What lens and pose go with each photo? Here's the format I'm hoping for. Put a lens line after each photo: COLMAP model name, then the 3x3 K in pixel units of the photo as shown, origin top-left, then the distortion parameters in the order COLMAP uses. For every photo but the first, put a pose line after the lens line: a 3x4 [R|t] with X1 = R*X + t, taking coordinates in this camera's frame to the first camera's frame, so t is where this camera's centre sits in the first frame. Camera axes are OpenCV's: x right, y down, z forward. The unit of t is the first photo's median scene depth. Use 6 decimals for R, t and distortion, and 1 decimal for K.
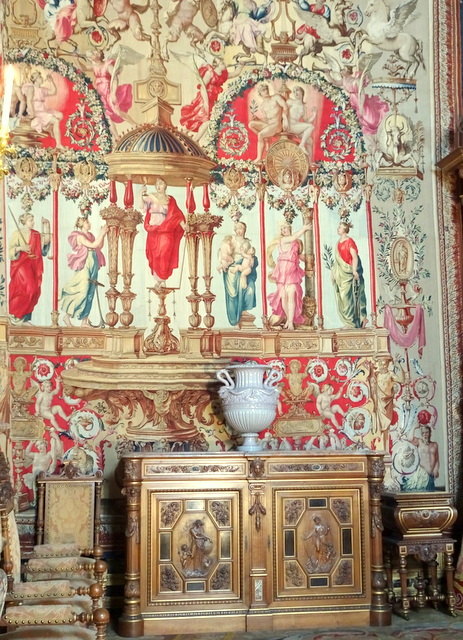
lens RADIAL K [[874.2, 0, 231.5], [0, 874.2, 320.1], [0, 0, 1]] dist [0.052801, 0.000000]
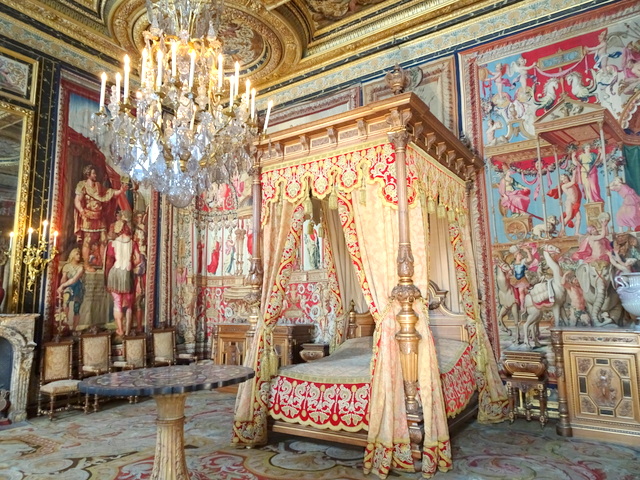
lens RADIAL K [[458.4, 0, 319.2], [0, 458.4, 239.9], [0, 0, 1]] dist [0.006421, -0.006132]
pose [[0.728522, -0.101311, -0.677489, 0.965970], [0.078658, 0.994833, -0.064184, 0.010605], [0.680491, -0.006530, 0.732727, 0.153108]]
